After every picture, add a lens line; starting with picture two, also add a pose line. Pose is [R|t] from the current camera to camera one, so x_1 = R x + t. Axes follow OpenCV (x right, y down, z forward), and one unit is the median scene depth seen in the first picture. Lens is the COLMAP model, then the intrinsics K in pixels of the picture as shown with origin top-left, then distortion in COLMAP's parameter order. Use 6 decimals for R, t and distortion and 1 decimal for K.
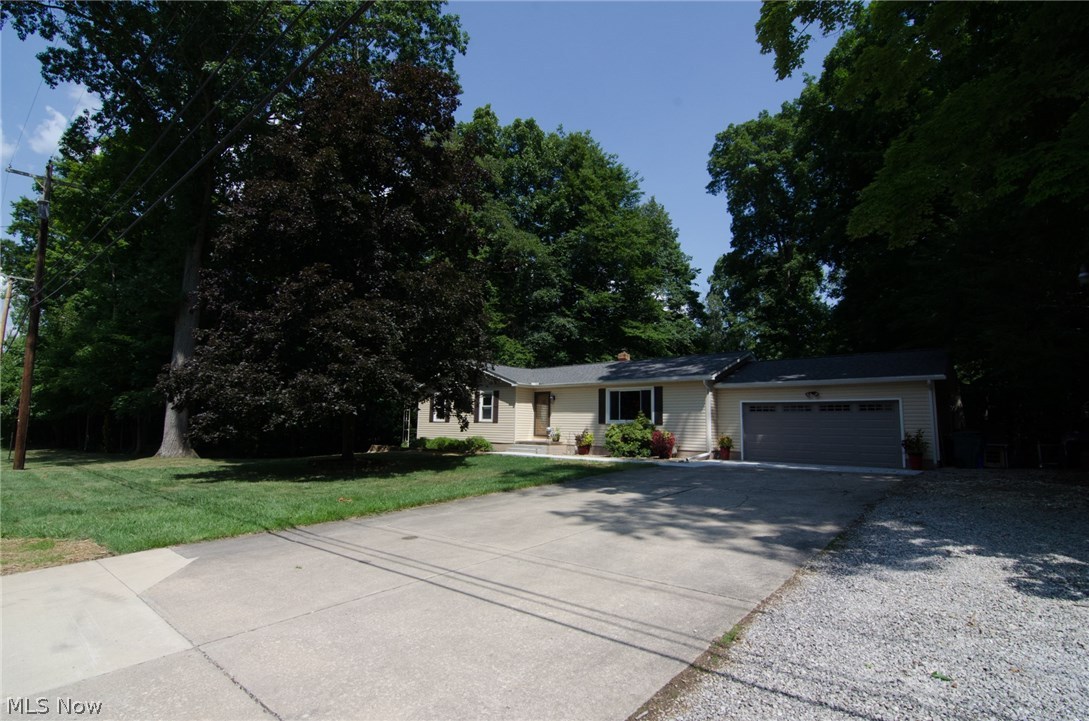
lens RADIAL K [[522.2, 0, 544.9], [0, 522.2, 362.6], [0, 0, 1]] dist [-0.016234, -0.004135]
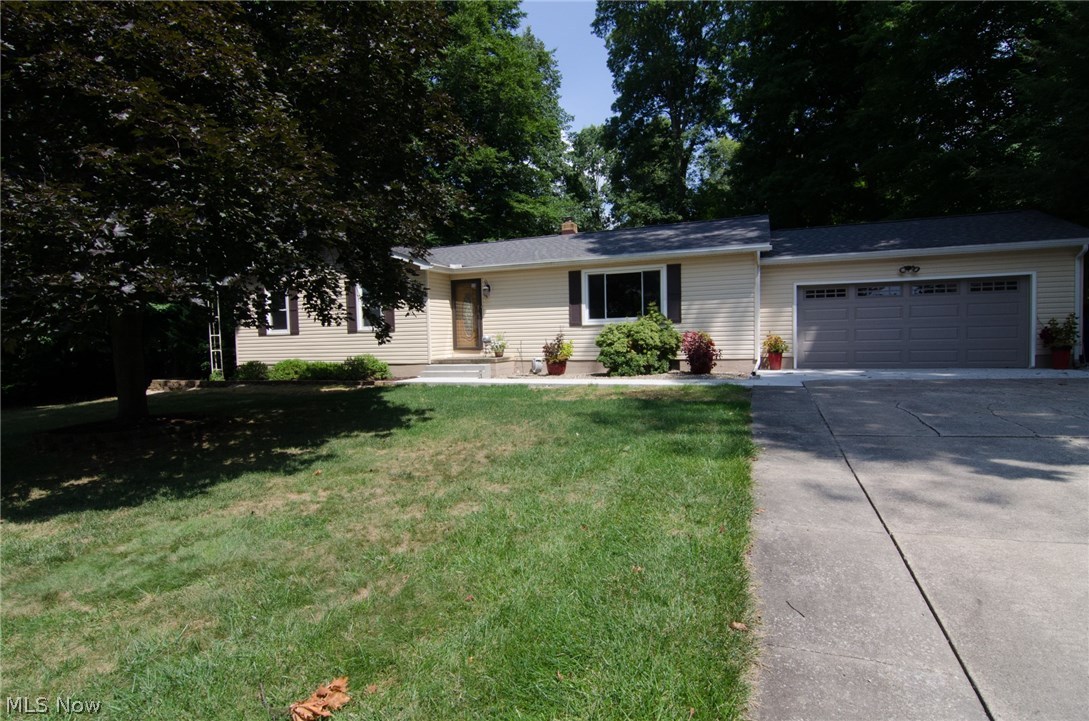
lens RADIAL K [[550.7, 0, 542.9], [0, 550.7, 359.1], [0, 0, 1]] dist [-0.000381, -0.000427]
pose [[0.936922, -0.061857, 0.344021, -0.167945], [0.001962, 0.985132, 0.171788, 0.040782], [-0.349532, -0.160277, 0.923114, 0.377019]]
